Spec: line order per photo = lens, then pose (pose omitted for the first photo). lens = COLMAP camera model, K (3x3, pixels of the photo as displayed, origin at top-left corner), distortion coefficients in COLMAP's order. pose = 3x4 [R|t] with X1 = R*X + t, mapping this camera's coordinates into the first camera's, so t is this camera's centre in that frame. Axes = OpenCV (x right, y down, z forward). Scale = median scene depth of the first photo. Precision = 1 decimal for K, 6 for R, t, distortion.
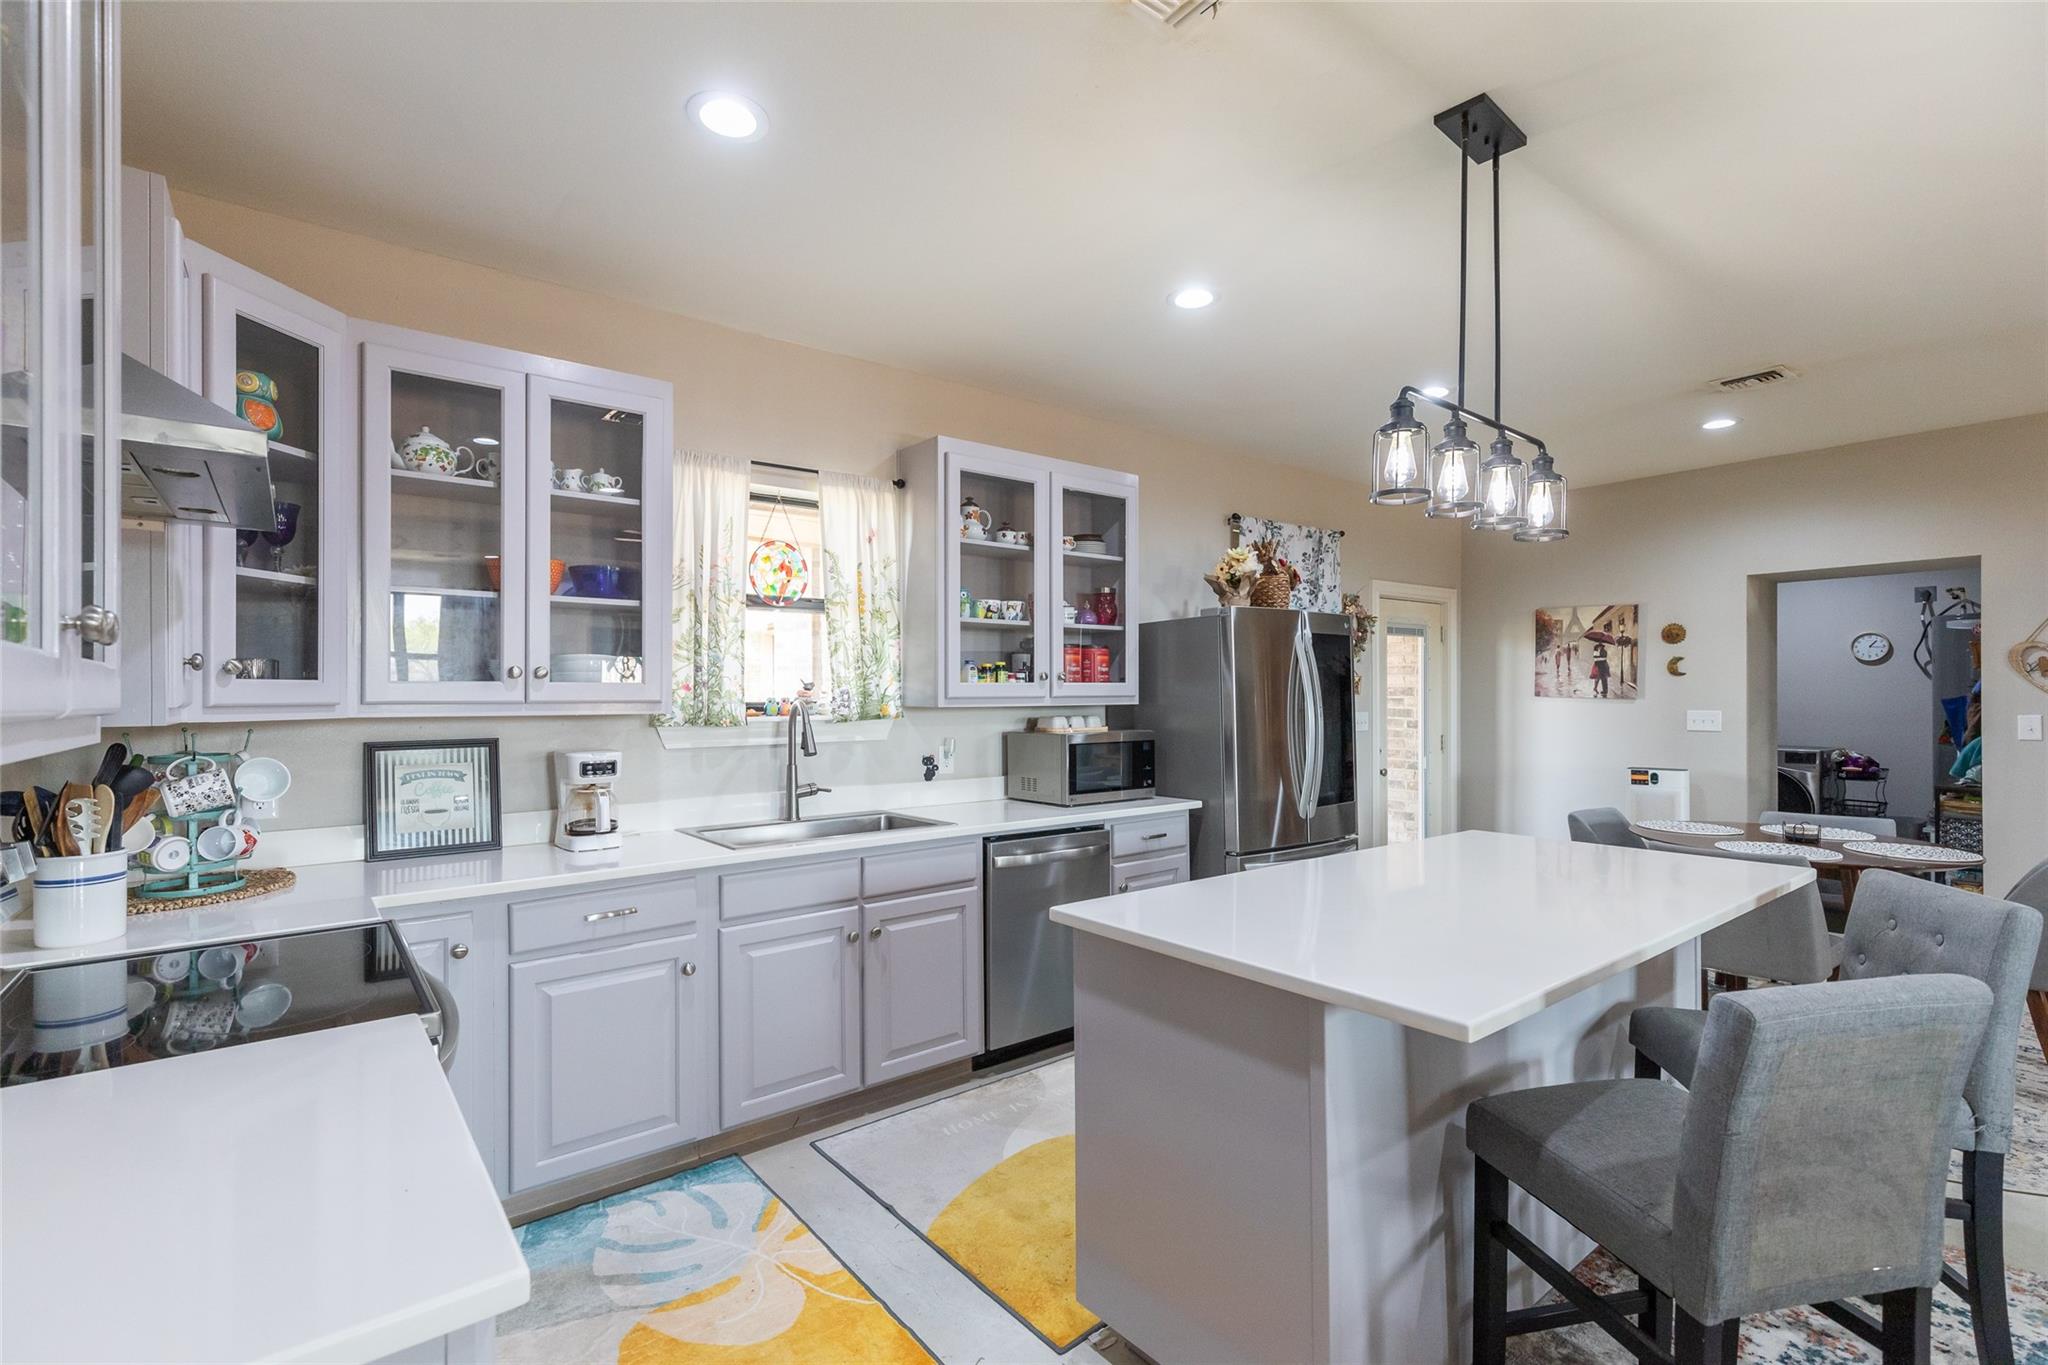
lens RADIAL K [[925.3, 0, 1005.4], [0, 925.3, 686.0], [0, 0, 1]] dist [0.011224, -0.002354]
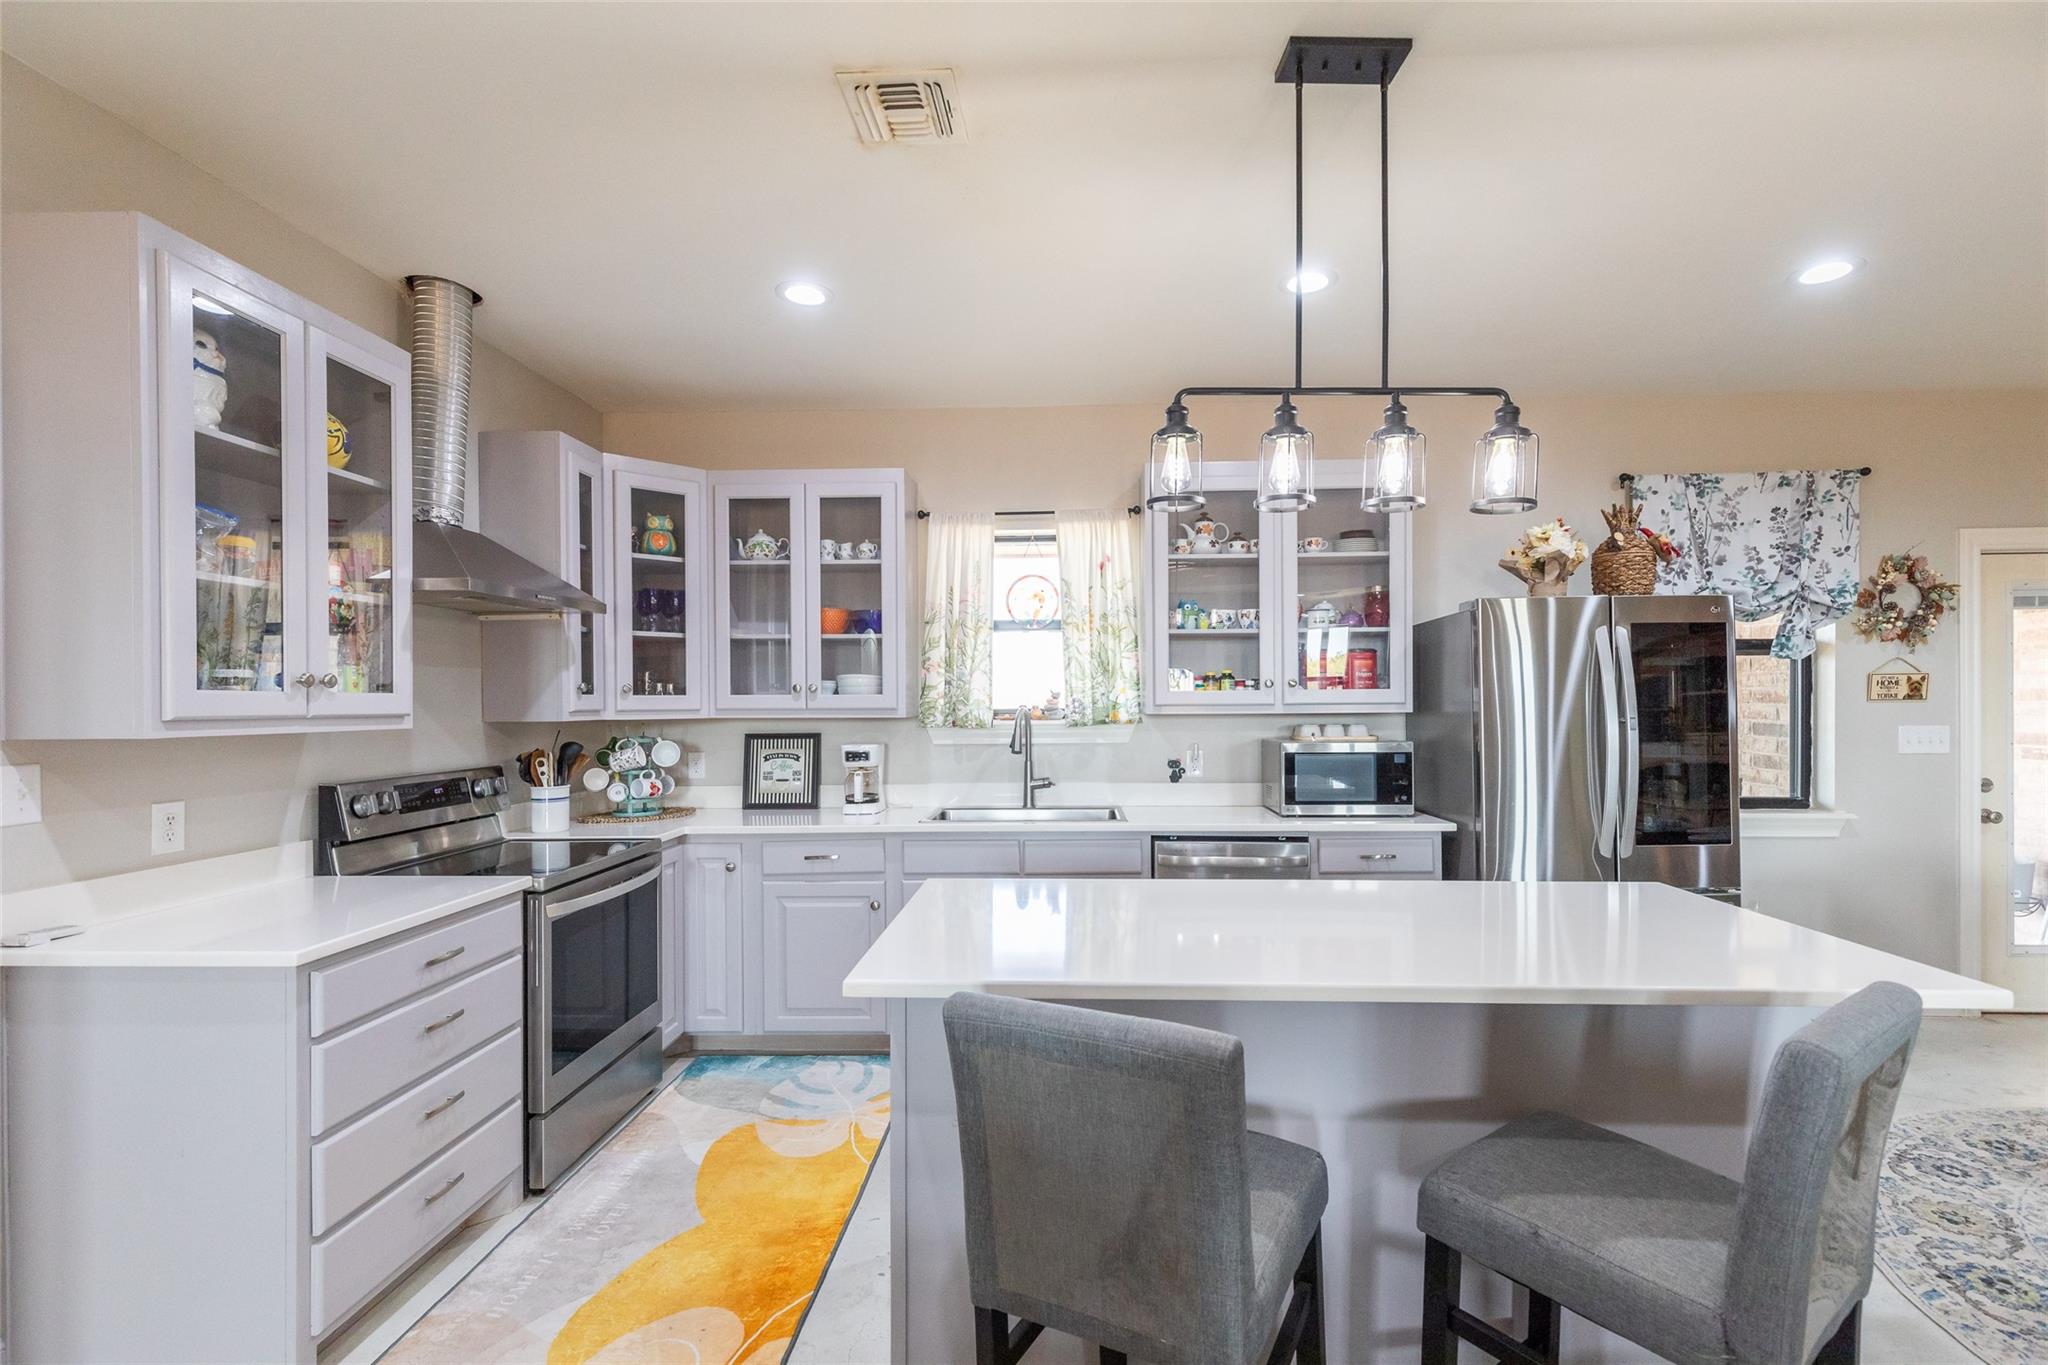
lens RADIAL K [[925.3, 0, 1043.7], [0, 925.3, 696.7], [0, 0, 1]] dist [0.011224, -0.002354]
pose [[0.767994, -0.003256, -0.640449, 0.562311], [0.009039, 0.999943, 0.005755, -0.005129], [0.640393, -0.010209, 0.767979, 0.094020]]
